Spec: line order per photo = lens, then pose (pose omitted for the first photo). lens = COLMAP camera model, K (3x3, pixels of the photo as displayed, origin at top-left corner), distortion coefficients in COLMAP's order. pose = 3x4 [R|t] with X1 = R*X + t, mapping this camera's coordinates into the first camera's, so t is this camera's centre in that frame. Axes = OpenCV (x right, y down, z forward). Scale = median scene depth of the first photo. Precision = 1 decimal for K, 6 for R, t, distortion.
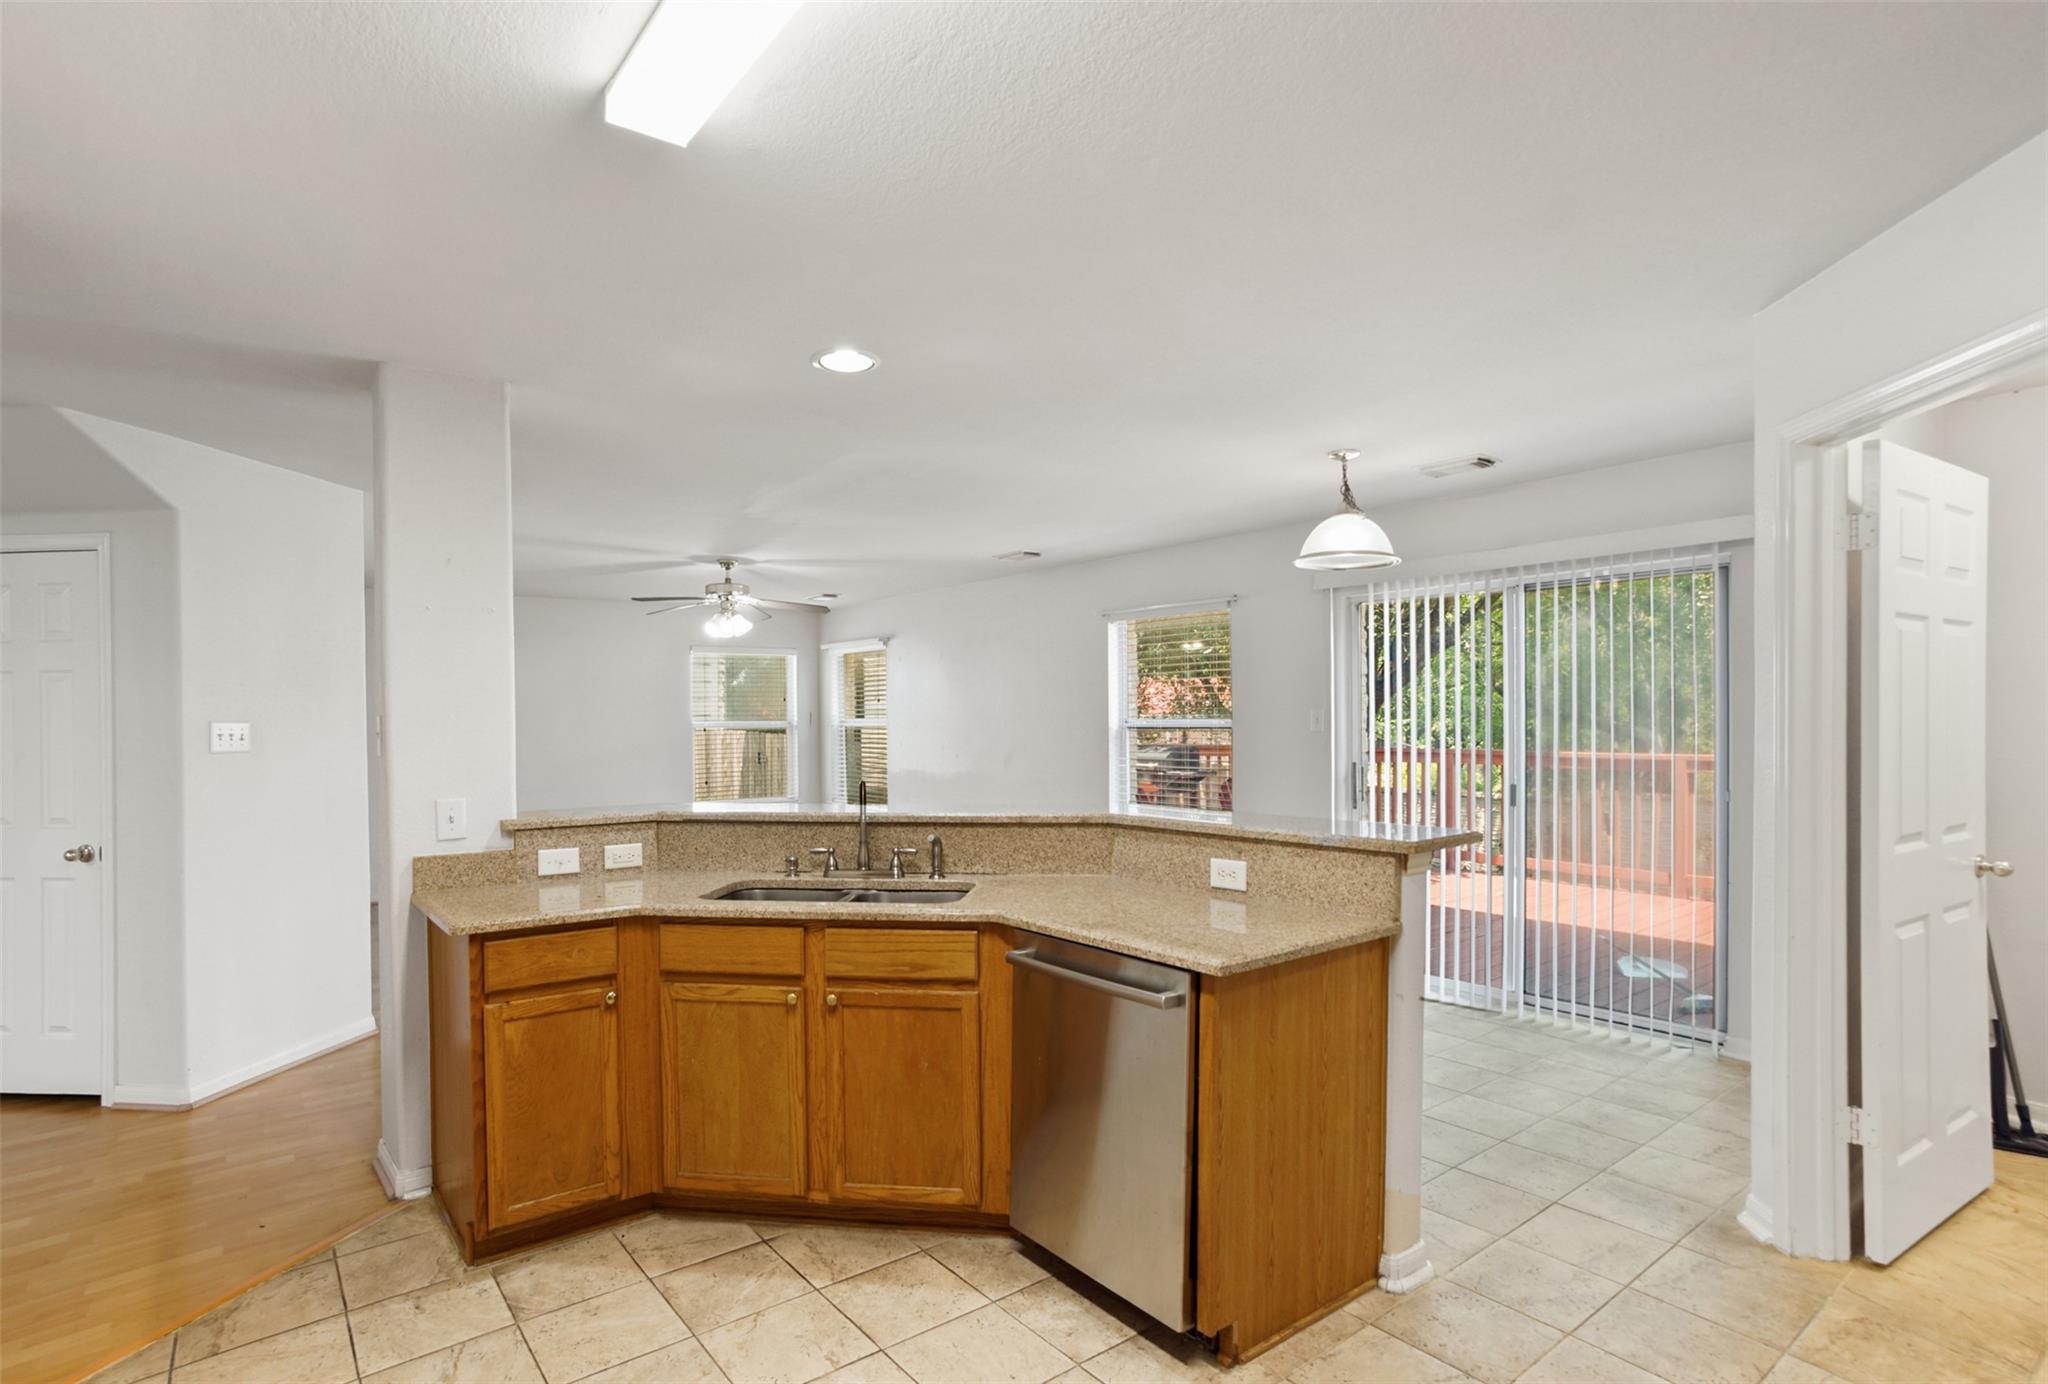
lens RADIAL K [[1059.0, 0, 1021.3], [0, 1059.0, 760.0], [0, 0, 1]] dist [-0.054410, -0.000262]
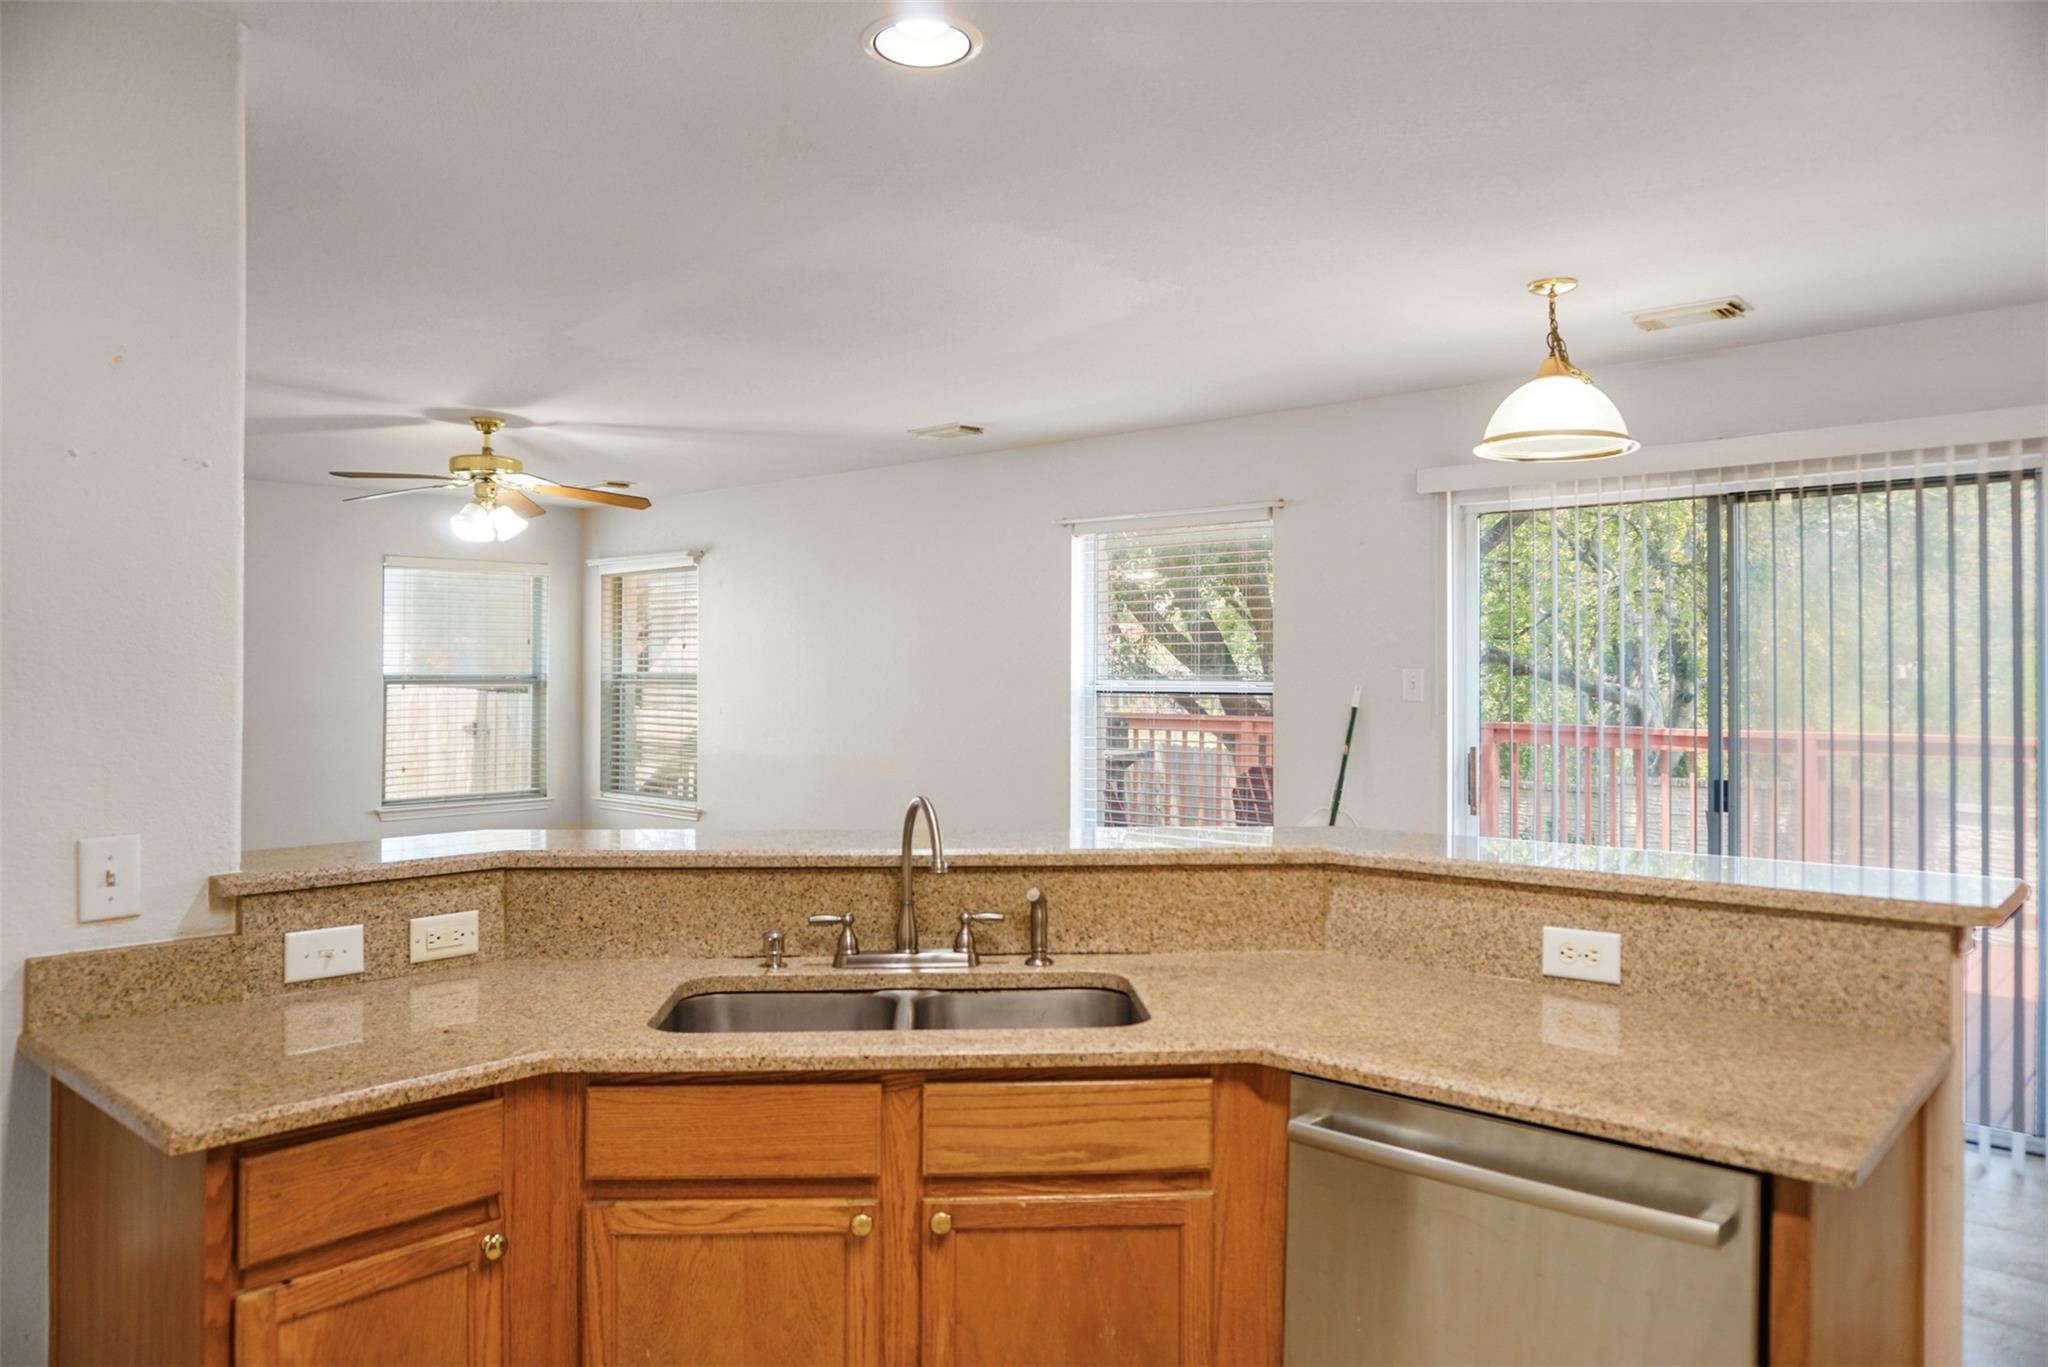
lens RADIAL K [[1417.7, 0, 1024.0], [0, 1417.7, 683.5], [0, 0, 1]] dist [-0.034462, 0.007538]
pose [[0.983502, 0.009357, 0.180657, -0.255138], [-0.003590, 0.999474, -0.032224, -0.016575], [-0.180864, 0.031044, 0.983018, 0.281617]]
